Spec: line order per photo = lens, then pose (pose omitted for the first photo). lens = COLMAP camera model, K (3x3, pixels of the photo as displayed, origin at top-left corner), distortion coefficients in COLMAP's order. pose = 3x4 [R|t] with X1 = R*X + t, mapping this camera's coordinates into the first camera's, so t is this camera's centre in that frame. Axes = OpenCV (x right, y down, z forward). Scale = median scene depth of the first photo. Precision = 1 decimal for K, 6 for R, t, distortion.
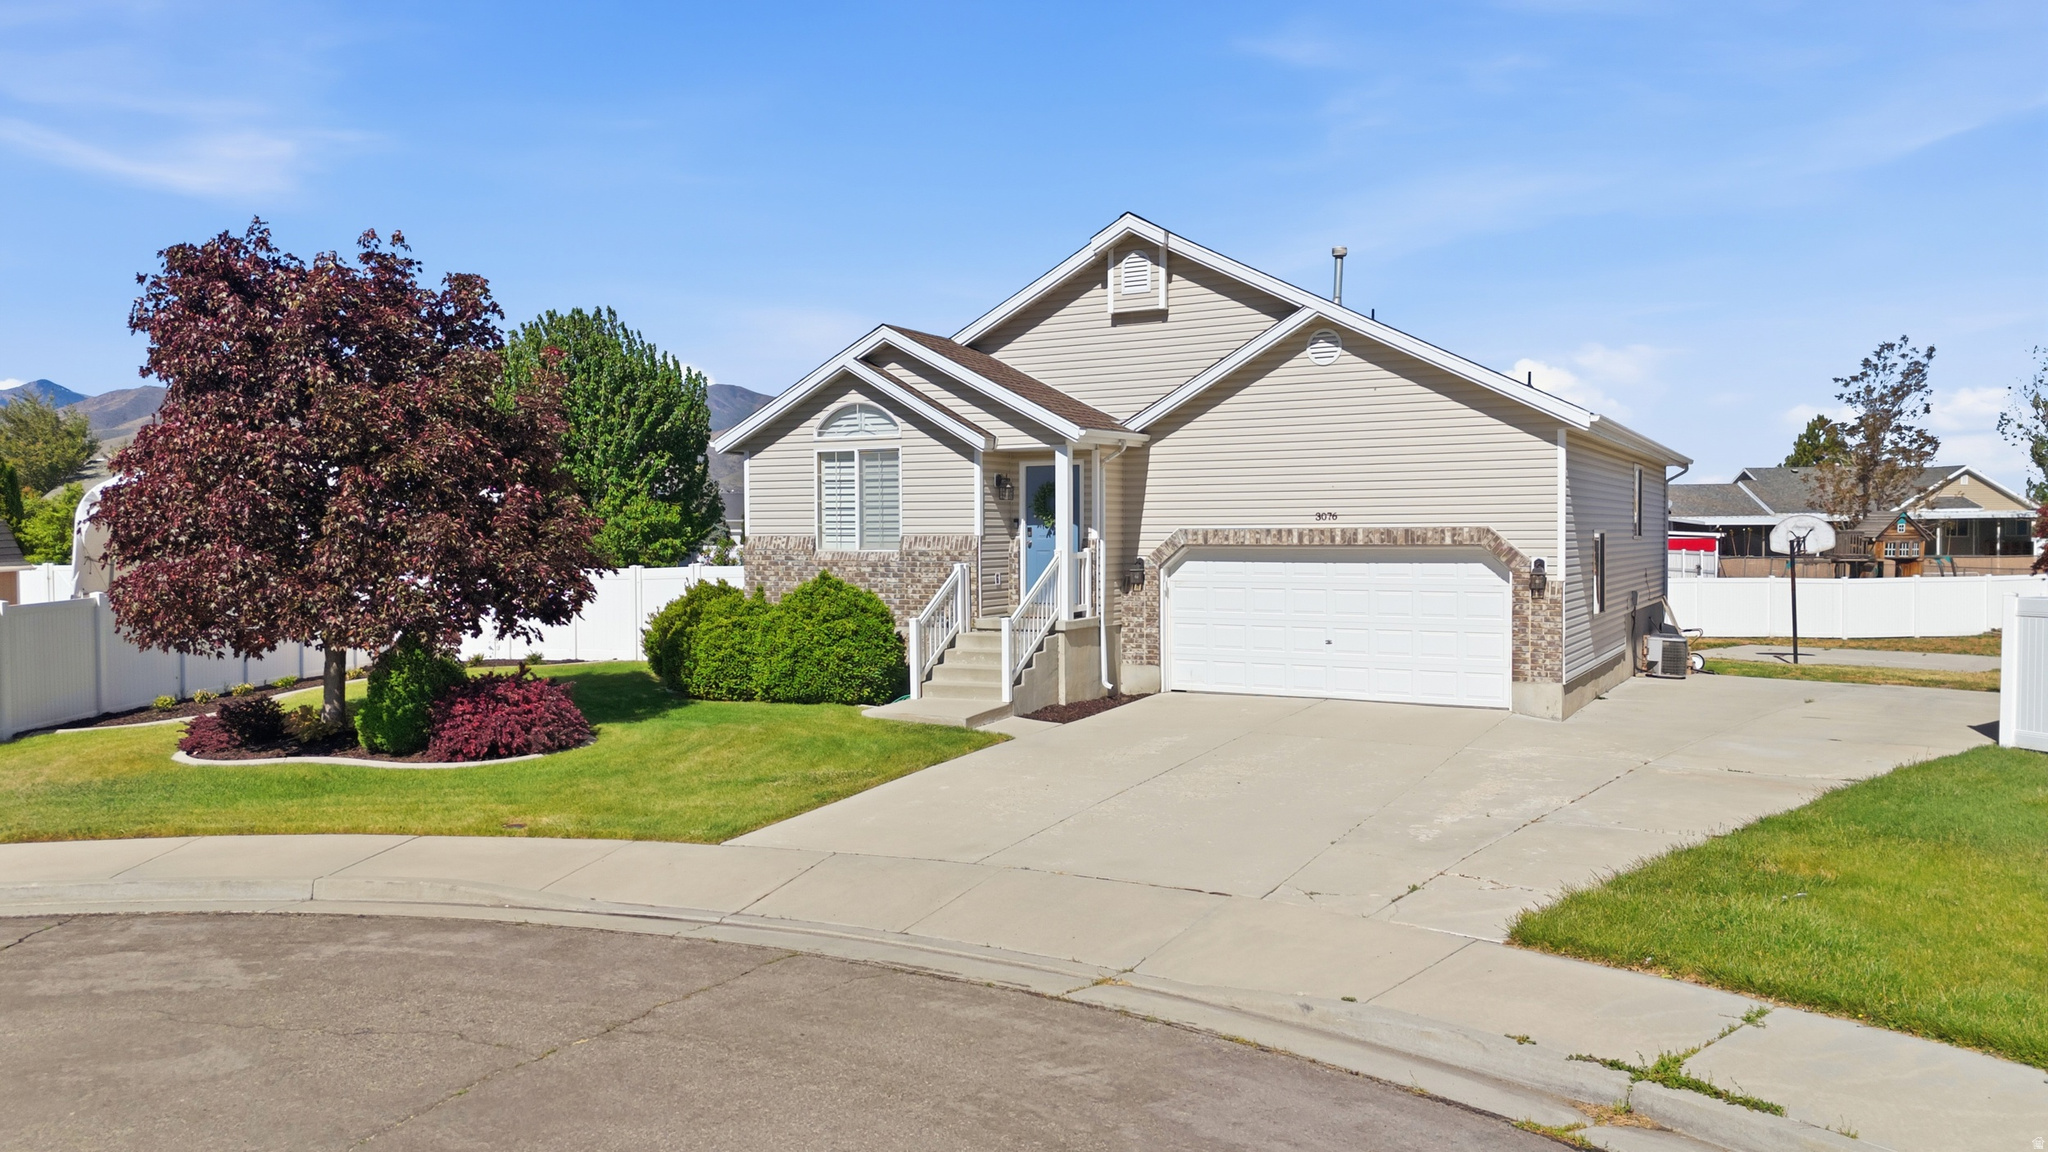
lens RADIAL K [[1501.6, 0, 1020.9], [0, 1501.6, 569.5], [0, 0, 1]] dist [0.093405, -0.089947]
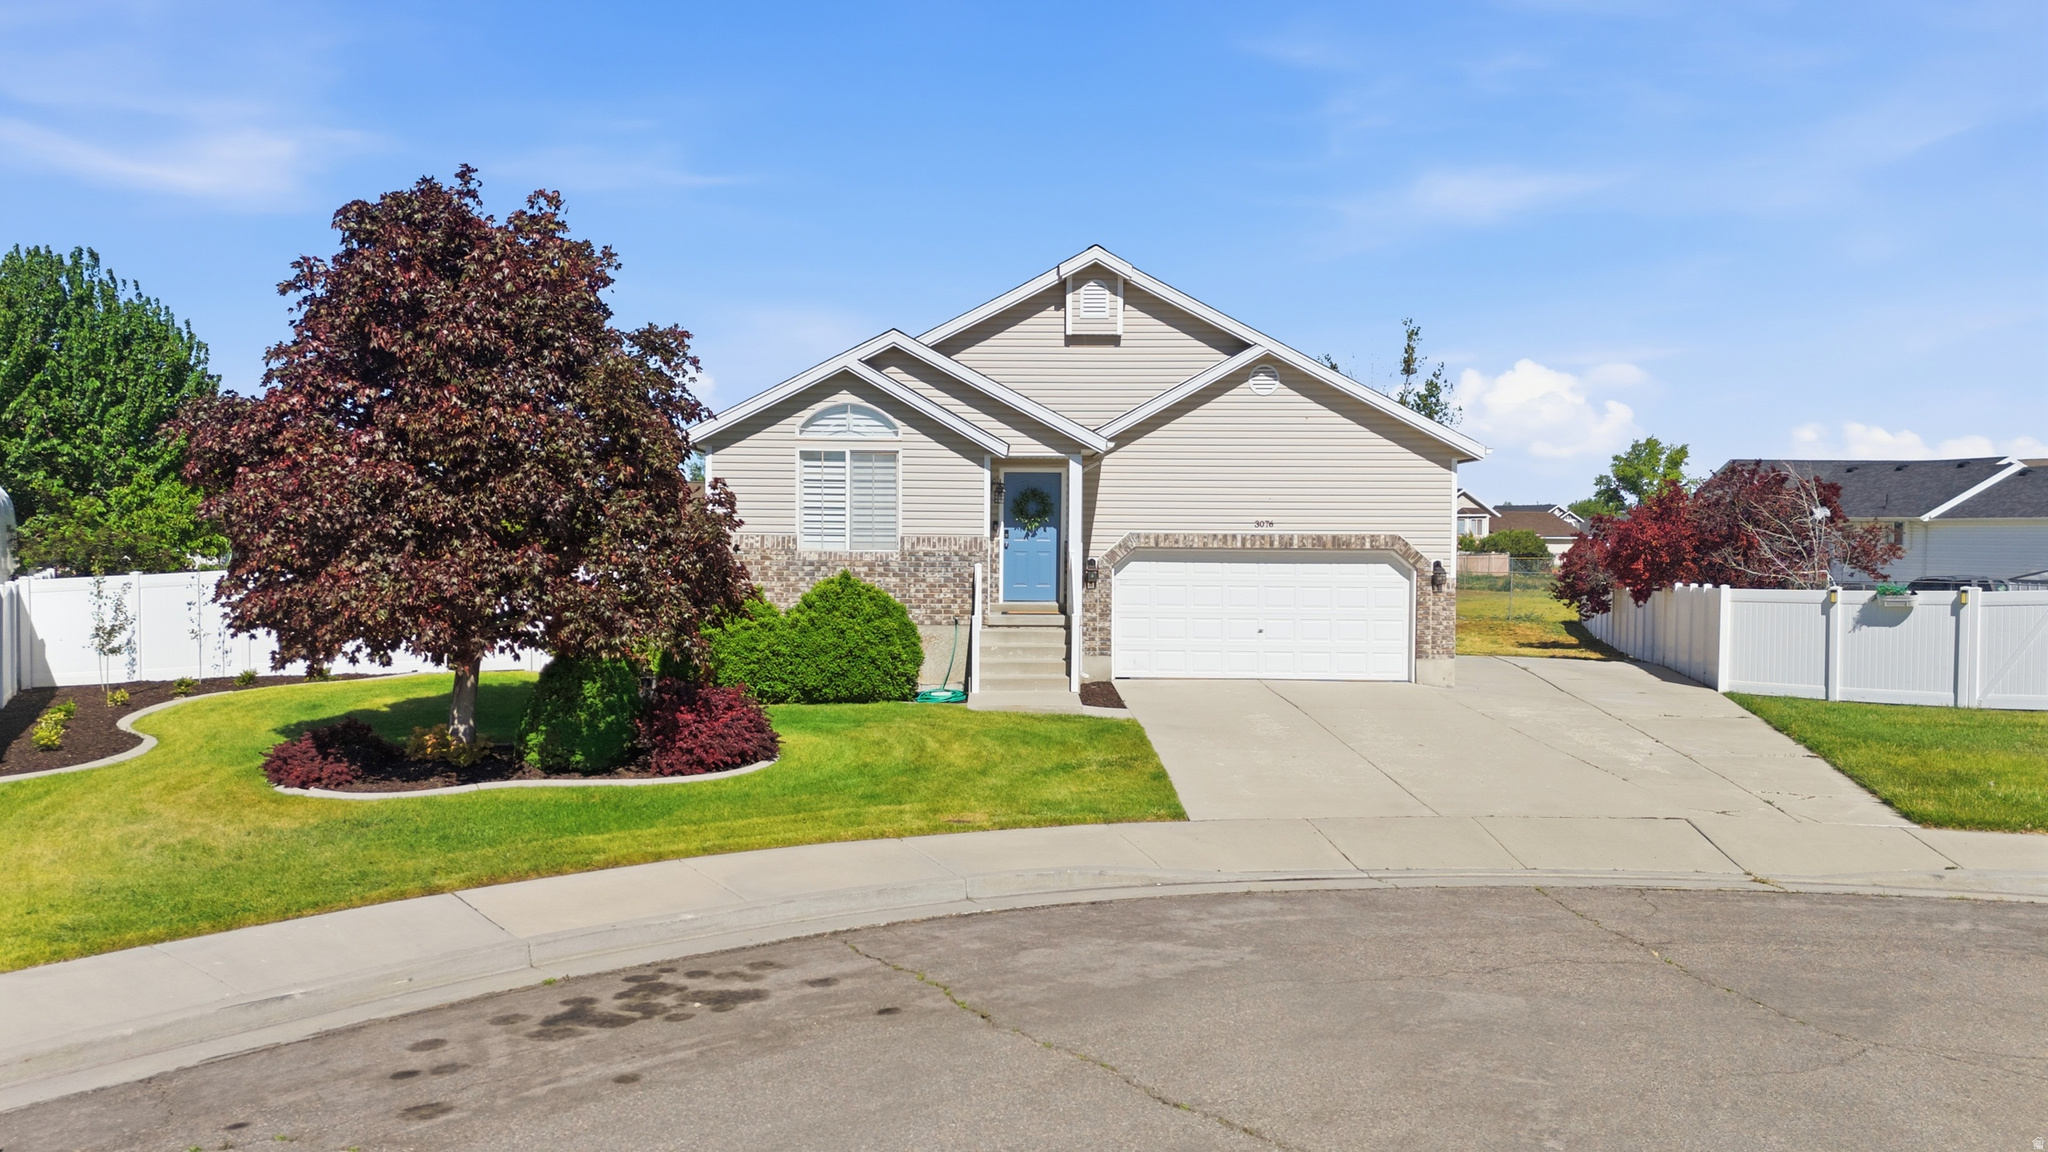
lens RADIAL K [[1501.6, 0, 1029.1], [0, 1501.6, 561.6], [0, 0, 1]] dist [0.093405, -0.089947]
pose [[0.868764, 0.002503, 0.495221, -0.541029], [0.000362, 0.999984, -0.005689, 0.000705], [-0.495227, 0.005121, 0.868749, 0.072838]]
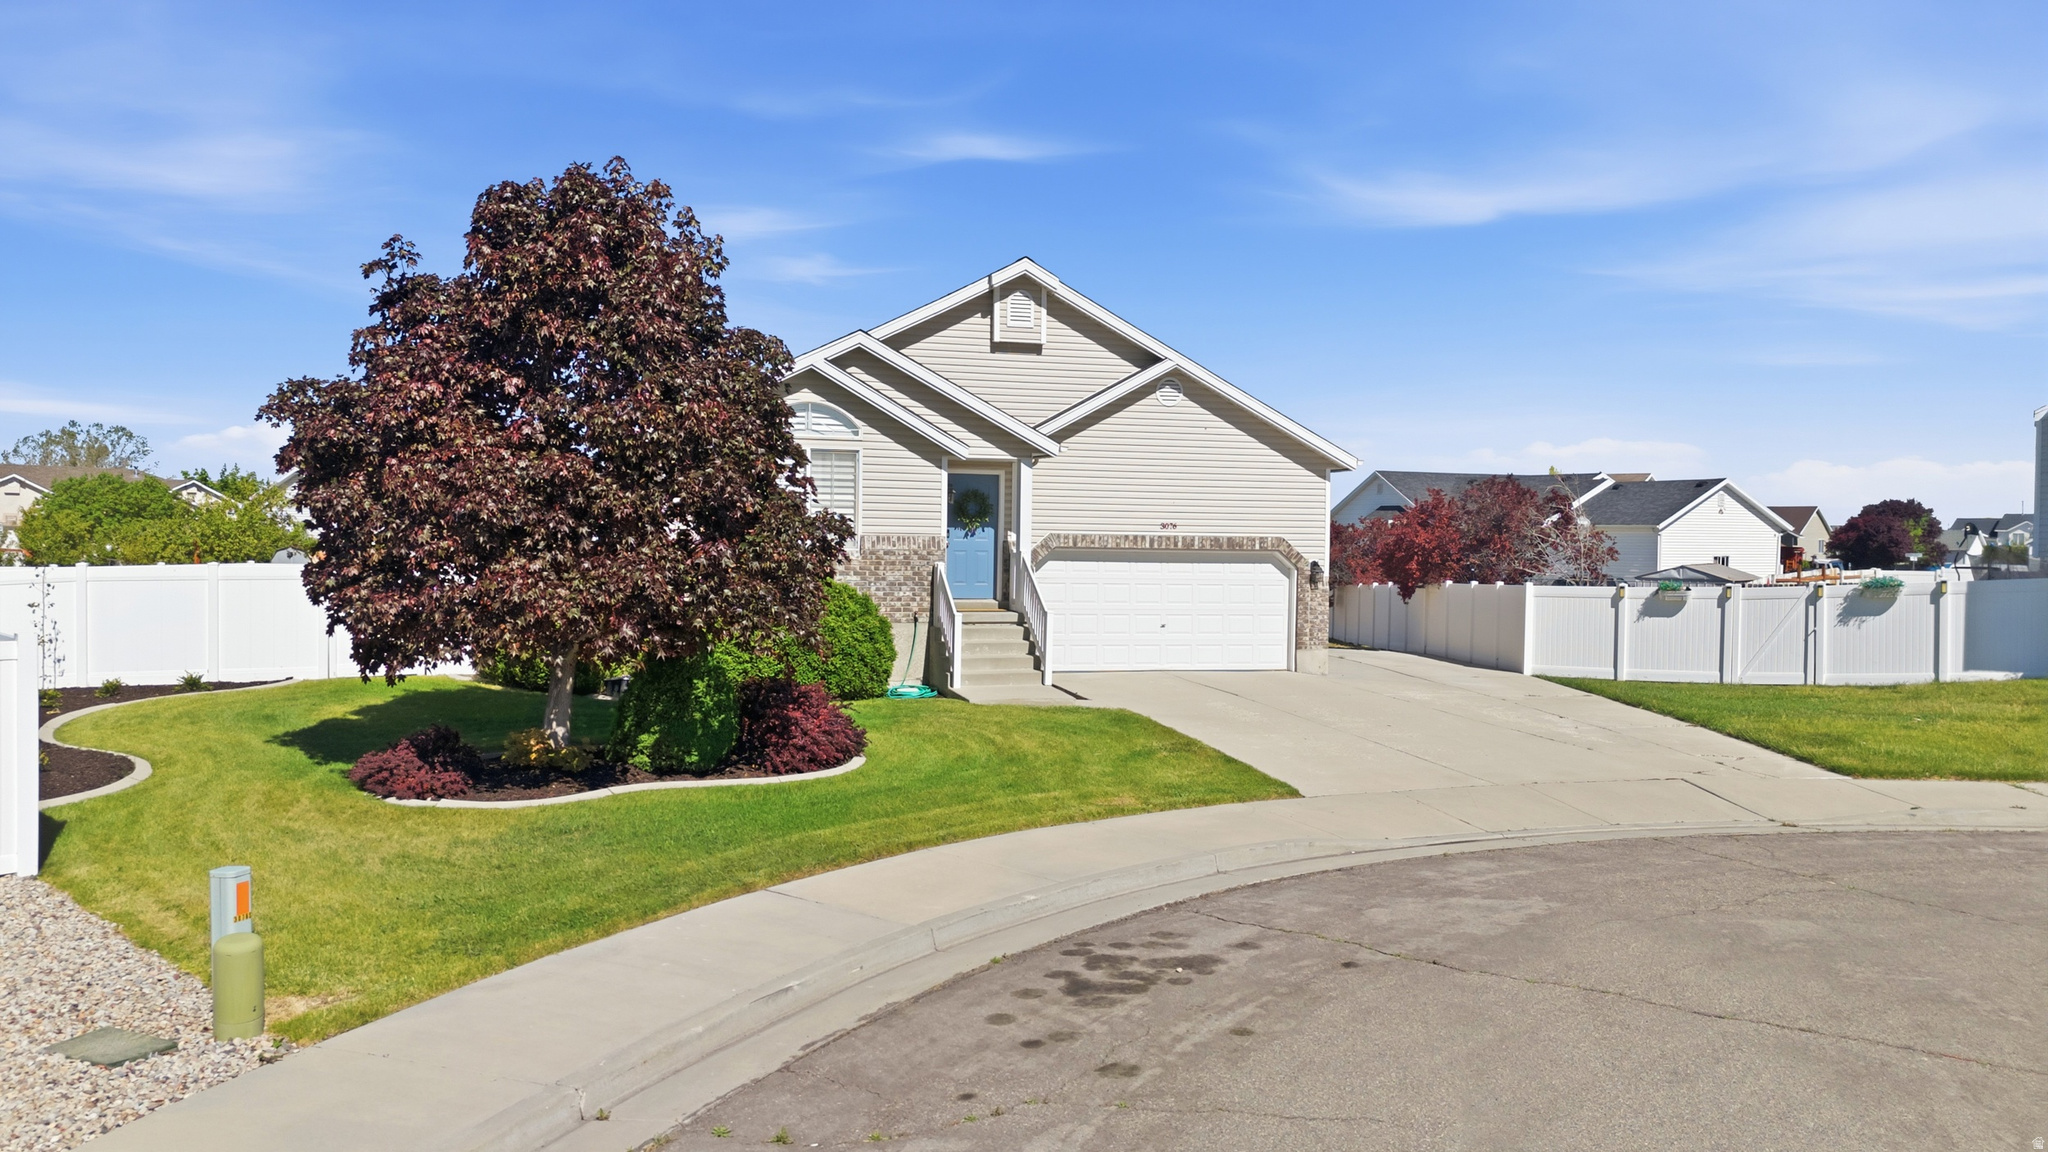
lens RADIAL K [[1501.6, 0, 1032.8], [0, 1501.6, 557.2], [0, 0, 1]] dist [0.093405, -0.089947]
pose [[0.699745, 0.006420, 0.714363, -0.779692], [-0.001218, 0.999969, -0.007794, 0.000762], [-0.714391, 0.004584, 0.699732, 0.203896]]
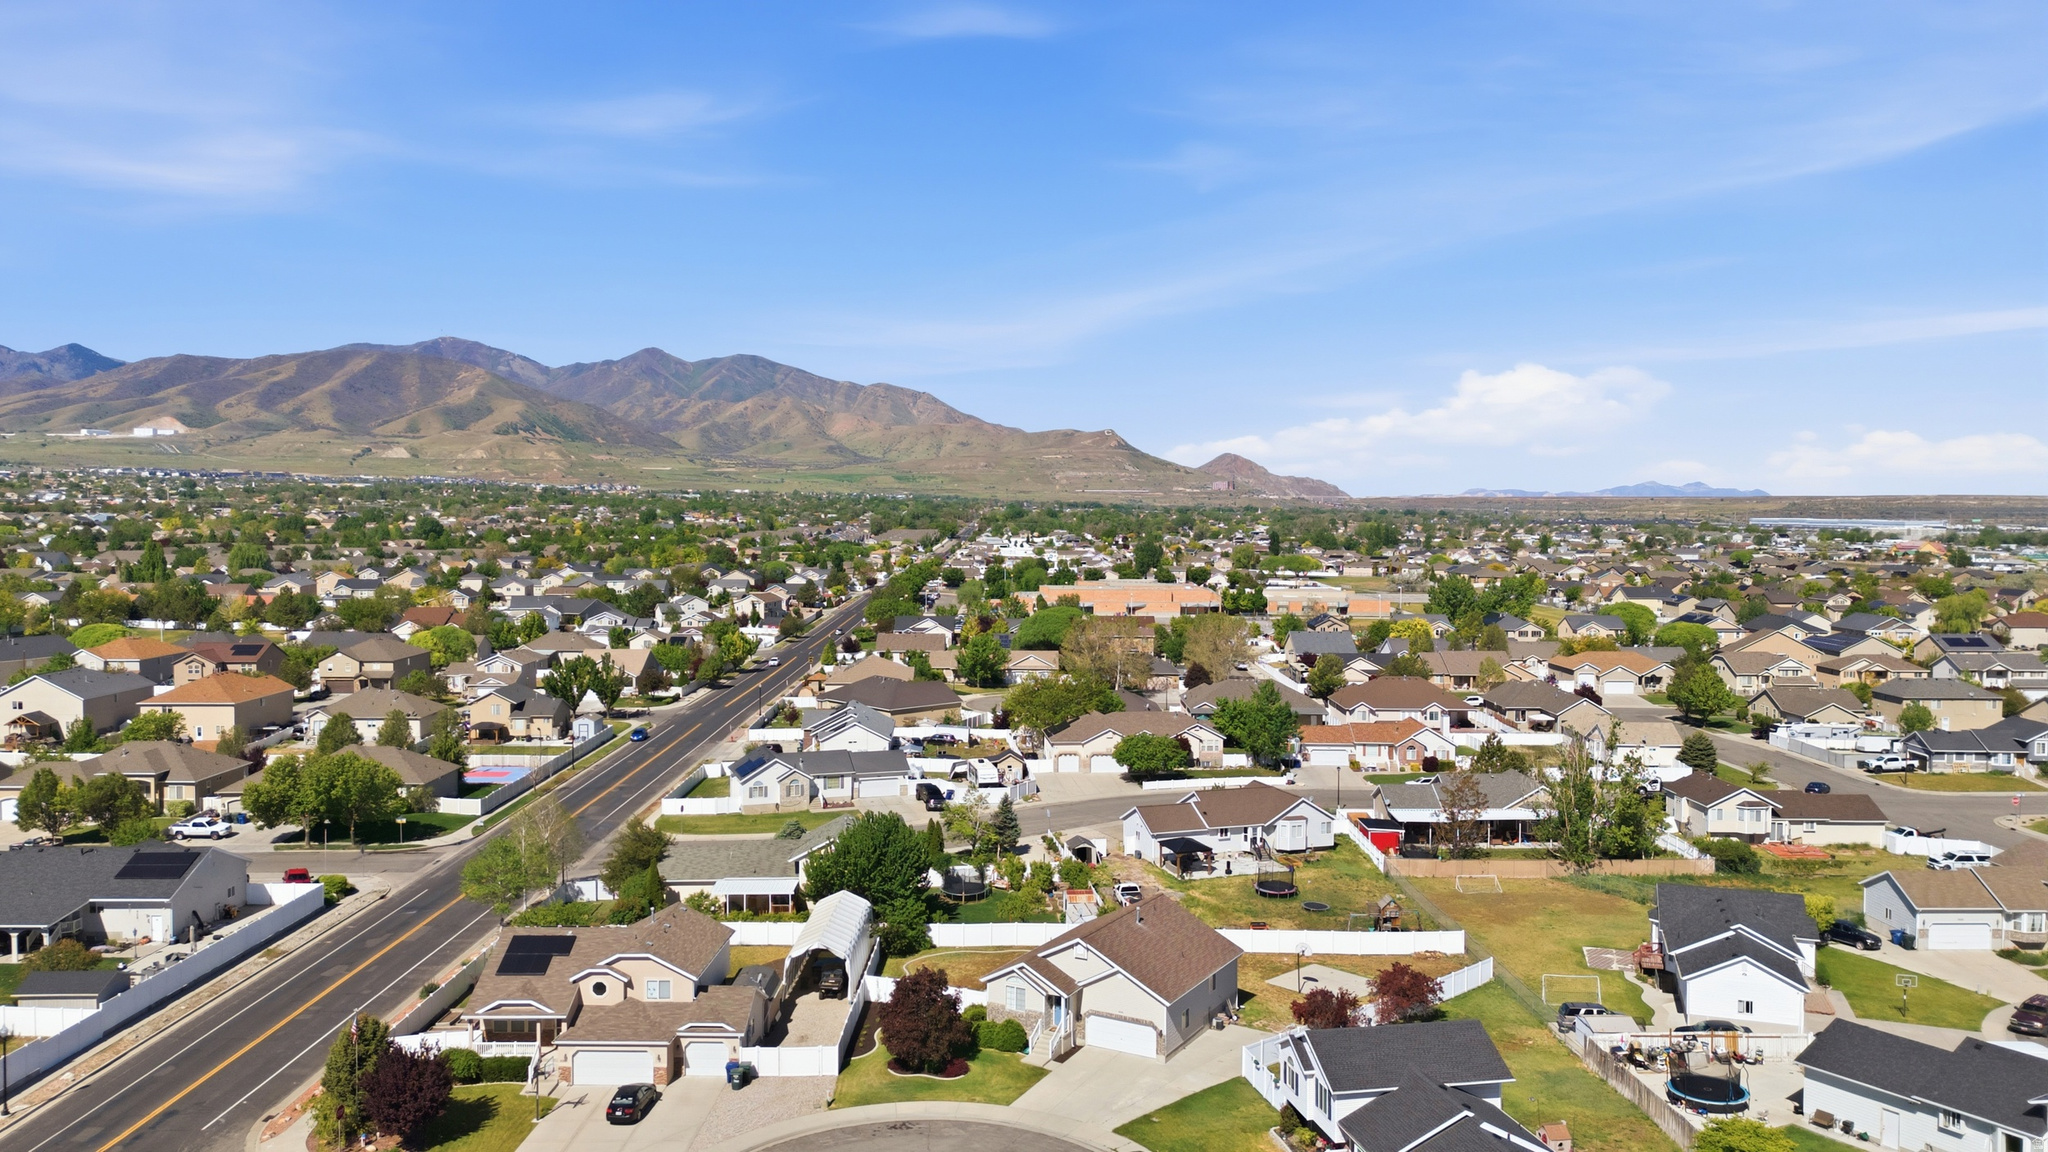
lens RADIAL K [[1501.6, 0, 1018.7], [0, 1501.6, 567.7], [0, 0, 1]] dist [0.093405, -0.089947]
pose [[0.999865, 0.009072, -0.013672, -0.055793], [-0.008802, 0.999768, 0.019670, -1.473048], [0.013847, -0.019547, 0.999713, -3.568497]]
